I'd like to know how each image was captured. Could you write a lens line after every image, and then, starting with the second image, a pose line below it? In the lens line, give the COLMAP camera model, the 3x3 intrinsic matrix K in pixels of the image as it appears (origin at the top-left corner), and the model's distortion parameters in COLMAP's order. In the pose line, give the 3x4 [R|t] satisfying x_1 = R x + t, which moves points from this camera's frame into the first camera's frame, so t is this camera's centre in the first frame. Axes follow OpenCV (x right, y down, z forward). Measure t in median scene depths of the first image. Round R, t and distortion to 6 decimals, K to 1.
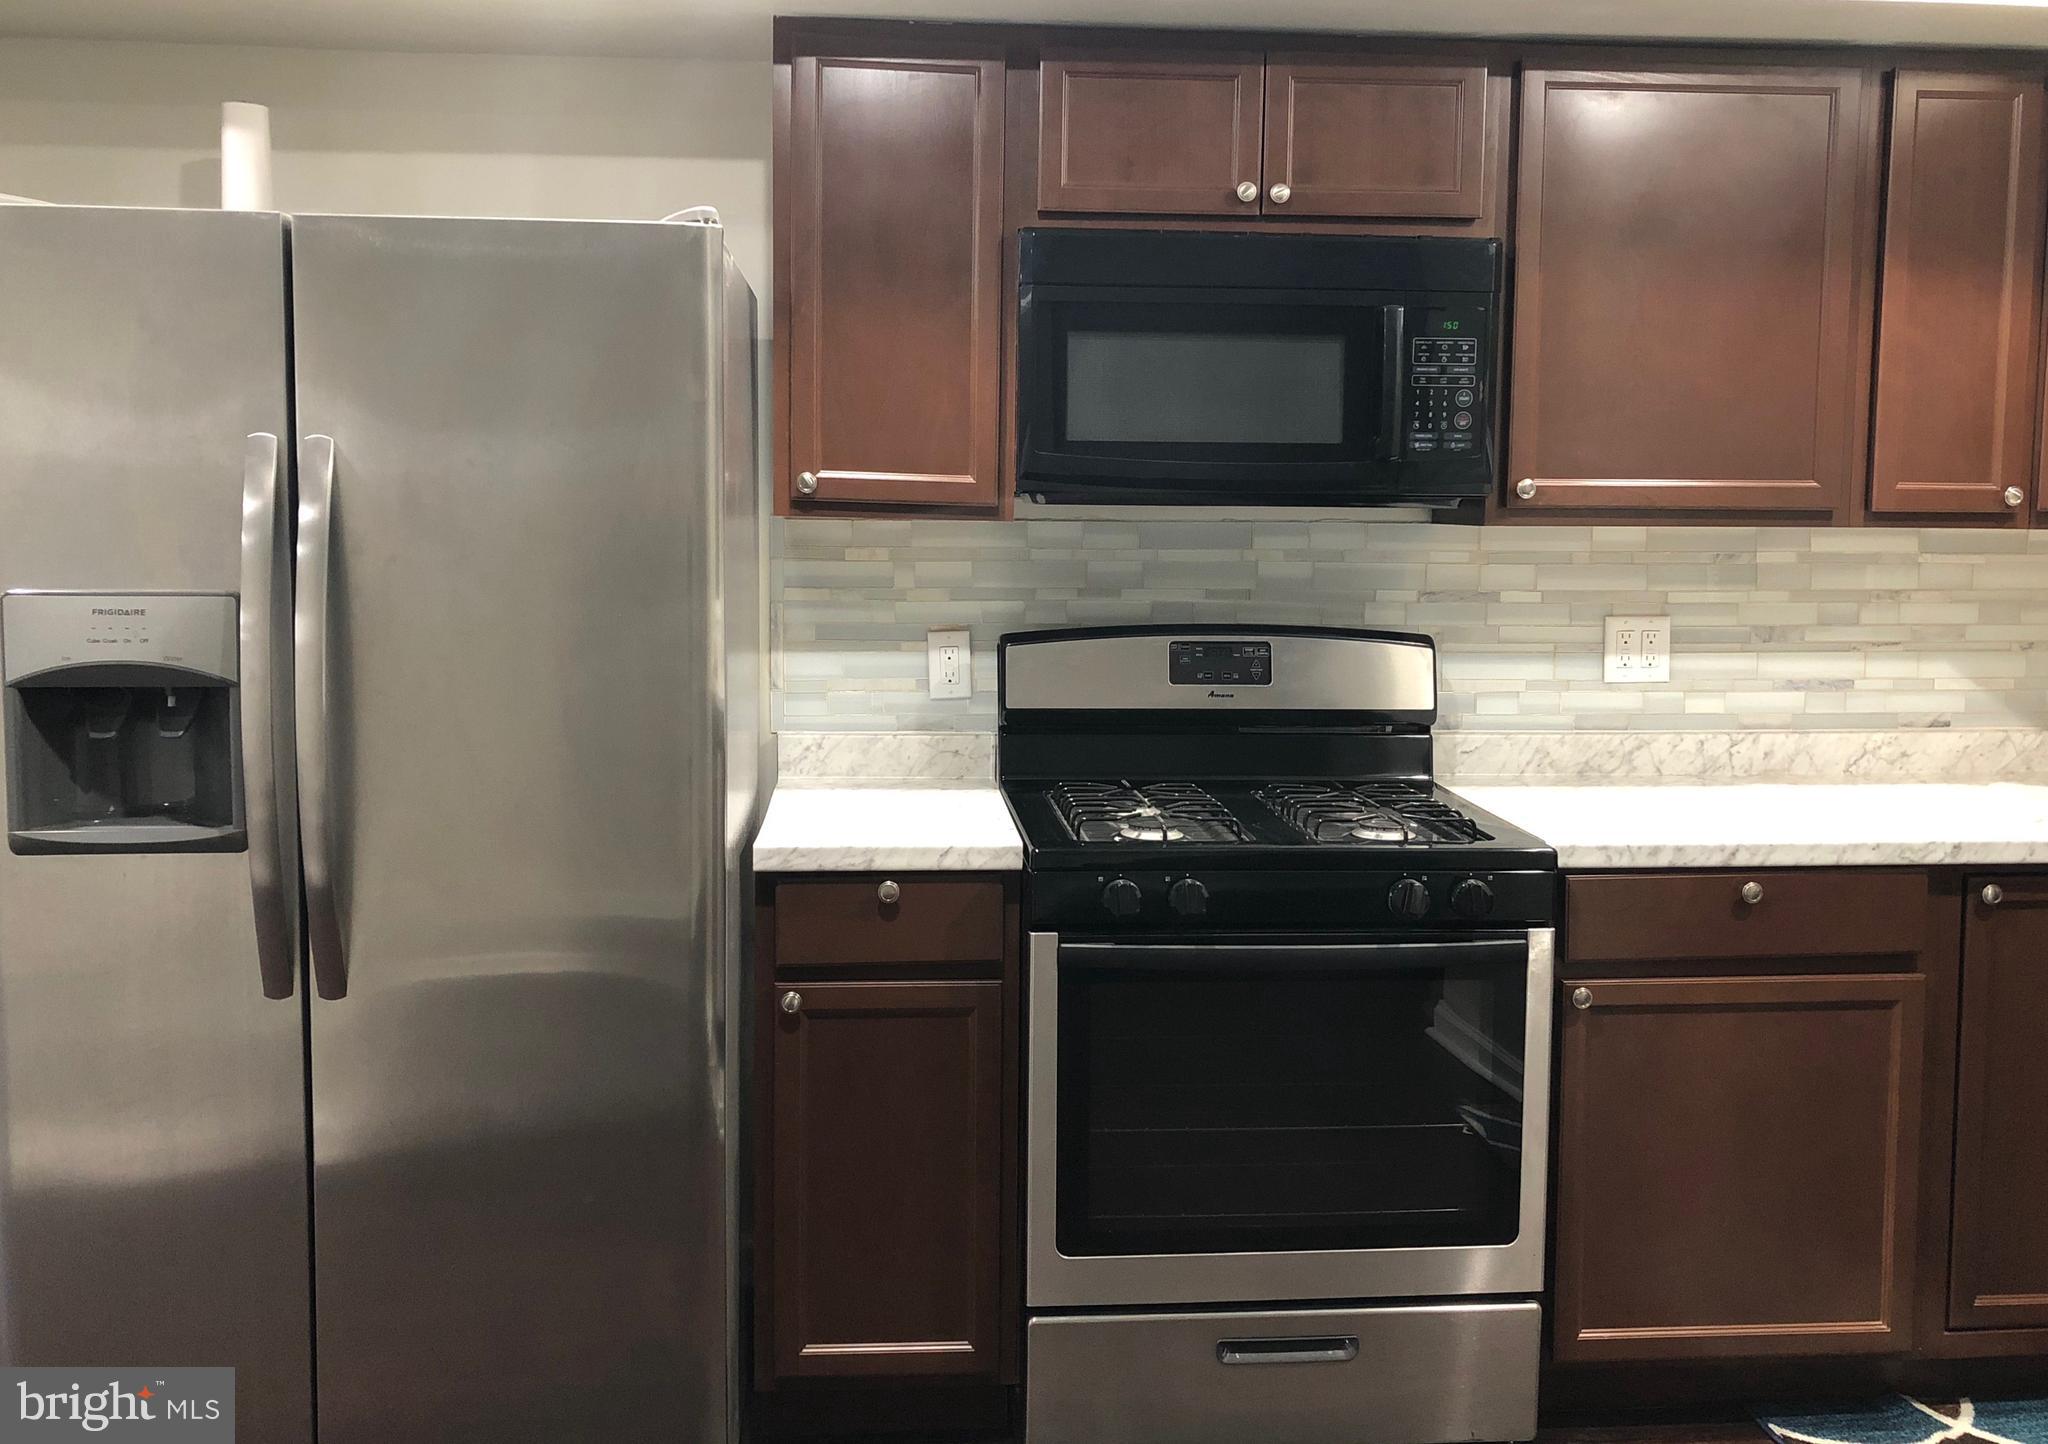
lens RADIAL K [[1793.4, 0, 972.3], [0, 1793.4, 643.5], [0, 0, 1]] dist [0.031263, -0.055208]
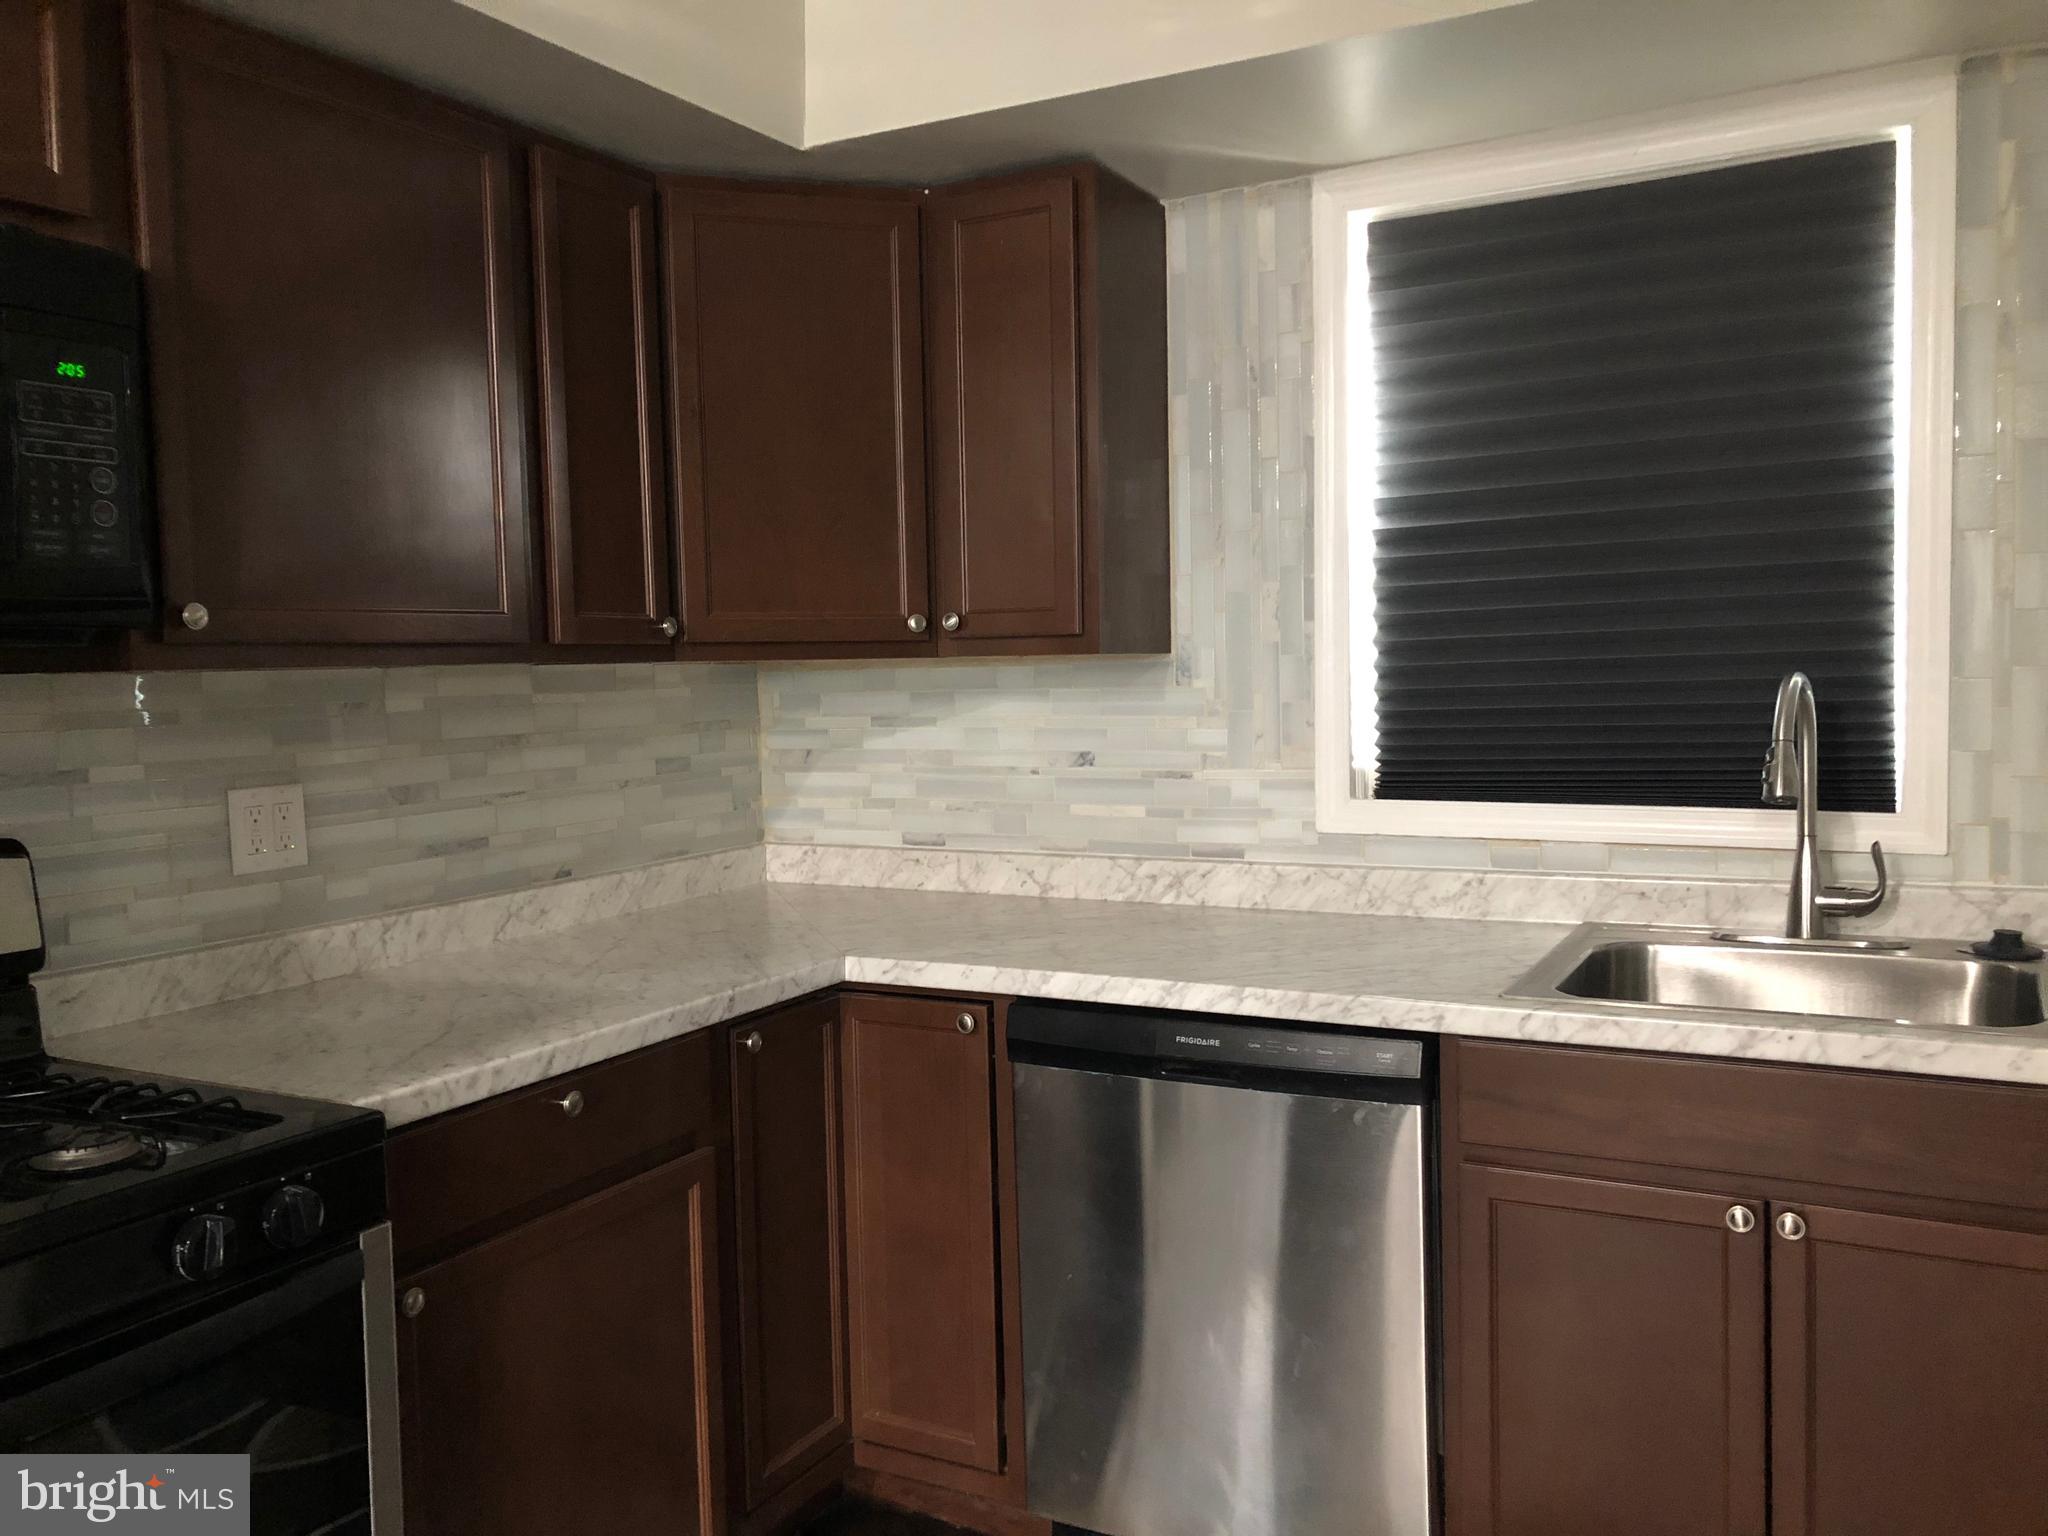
lens RADIAL K [[1688.5, 0, 1024.9], [0, 1688.5, 765.9], [0, 0, 1]] dist [0.043463, -0.052458]
pose [[0.521775, -0.072478, 0.849999, -0.093292], [0.092609, 0.995308, 0.028021, -0.015461], [-0.848042, 0.064097, 0.526039, 0.367560]]
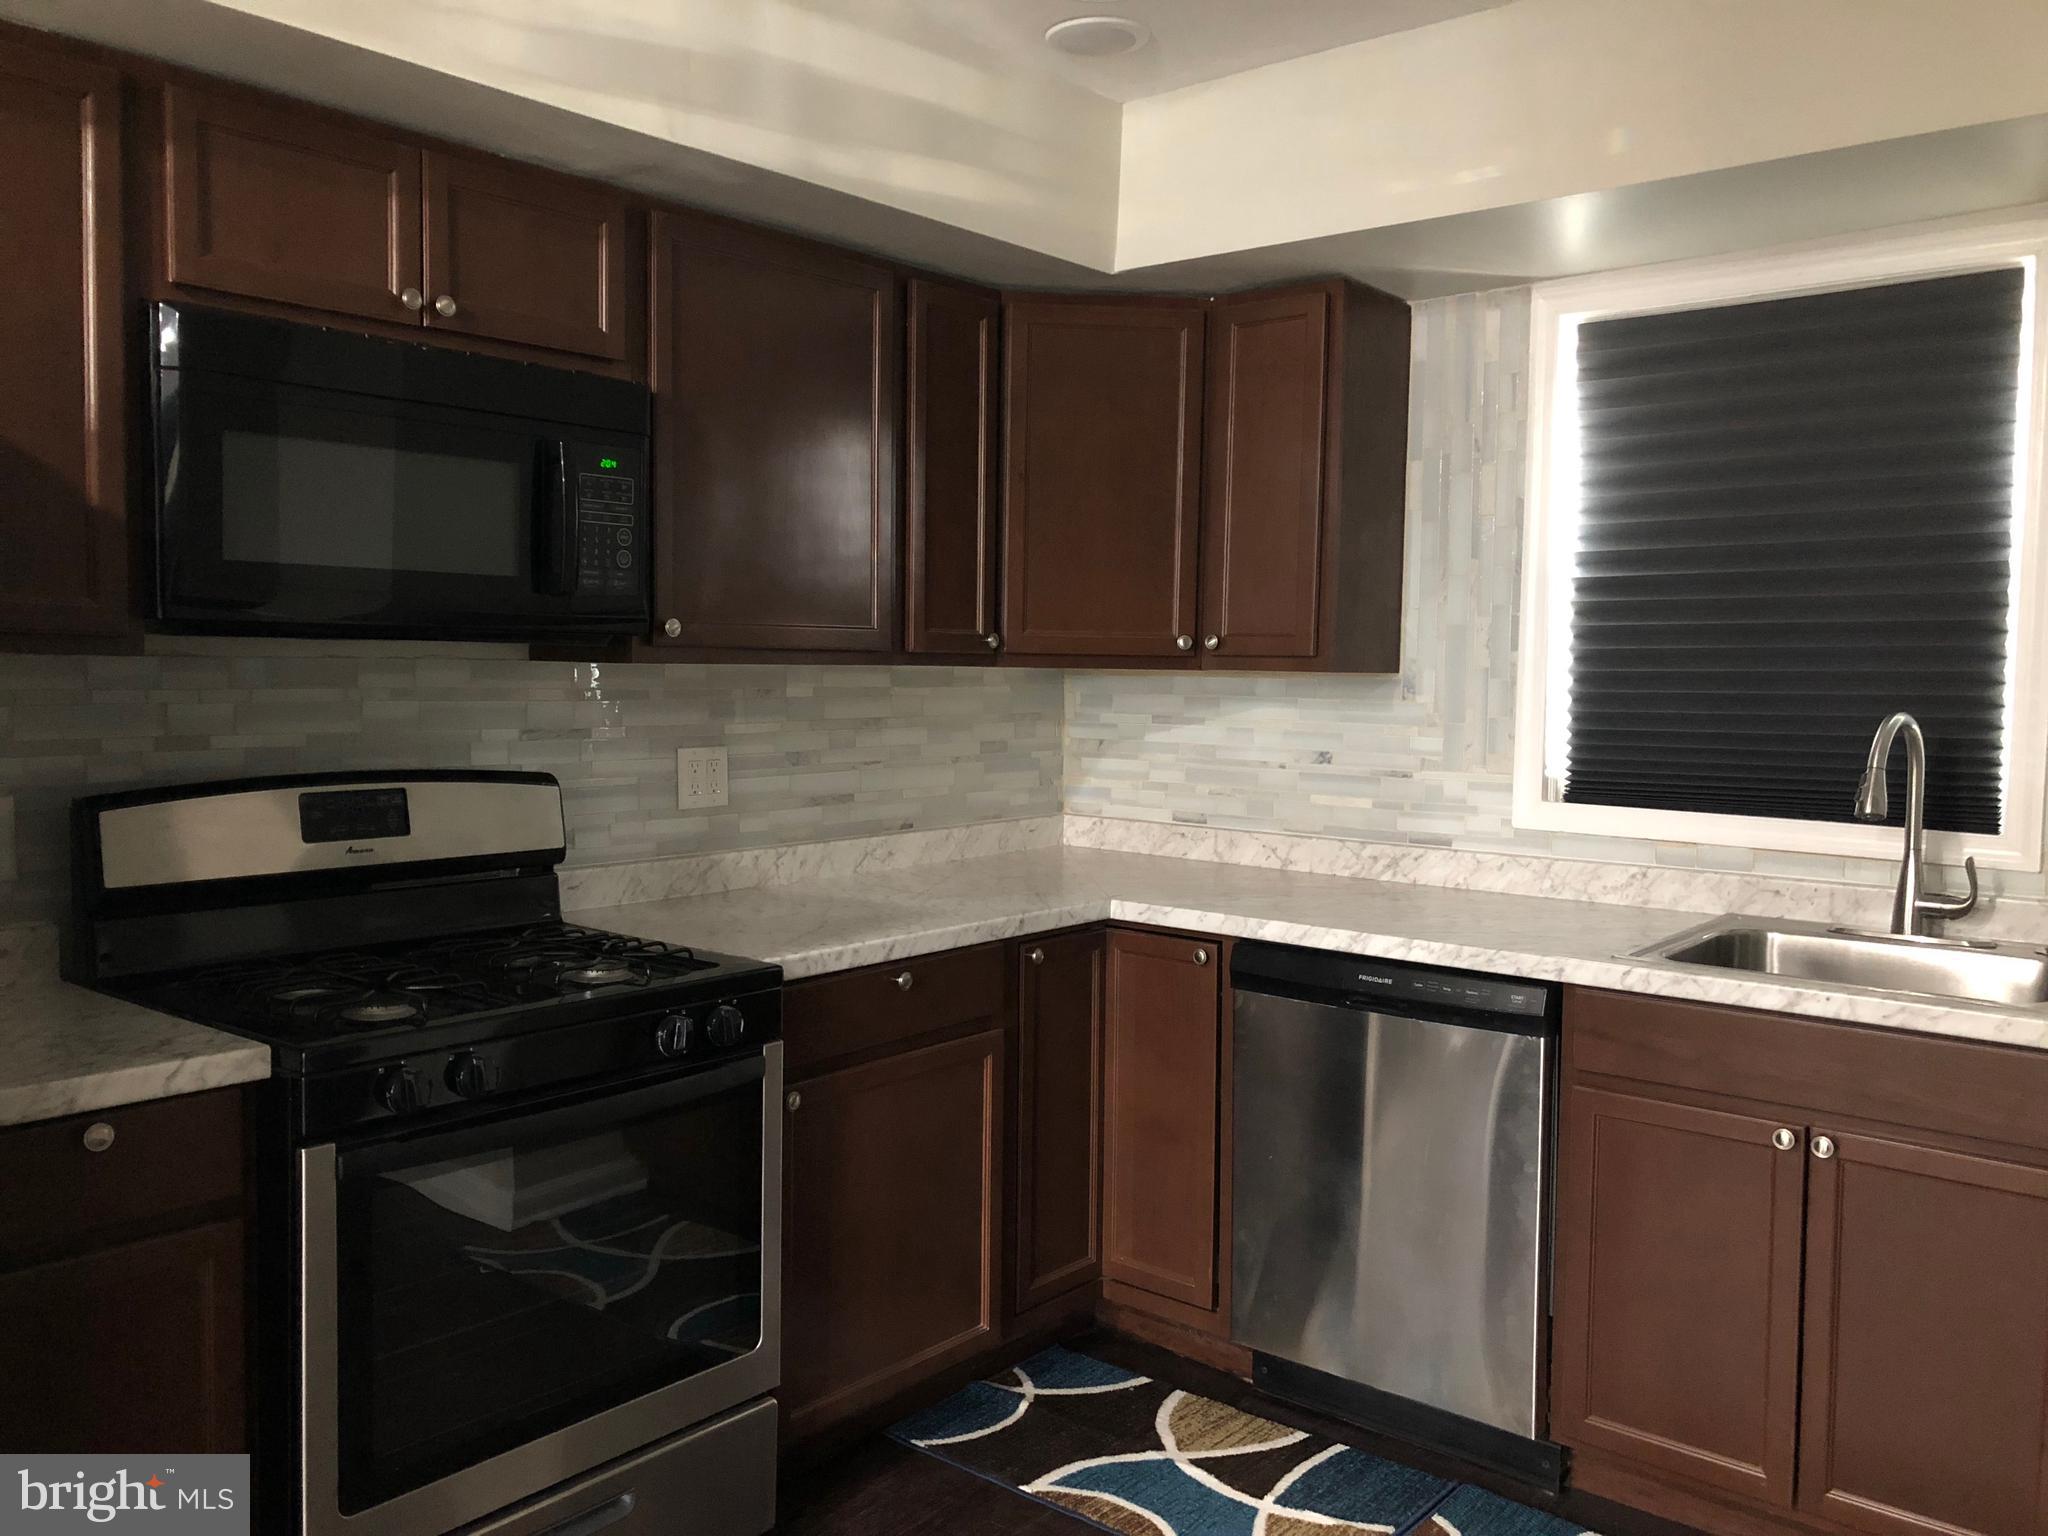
lens RADIAL K [[1688.5, 0, 1034.6], [0, 1688.5, 760.0], [0, 0, 1]] dist [0.043463, -0.052458]
pose [[0.678831, -0.041834, 0.733102, -0.266439], [0.047411, 0.998790, 0.013093, -0.012223], [-0.732762, 0.025869, 0.679993, 0.179102]]
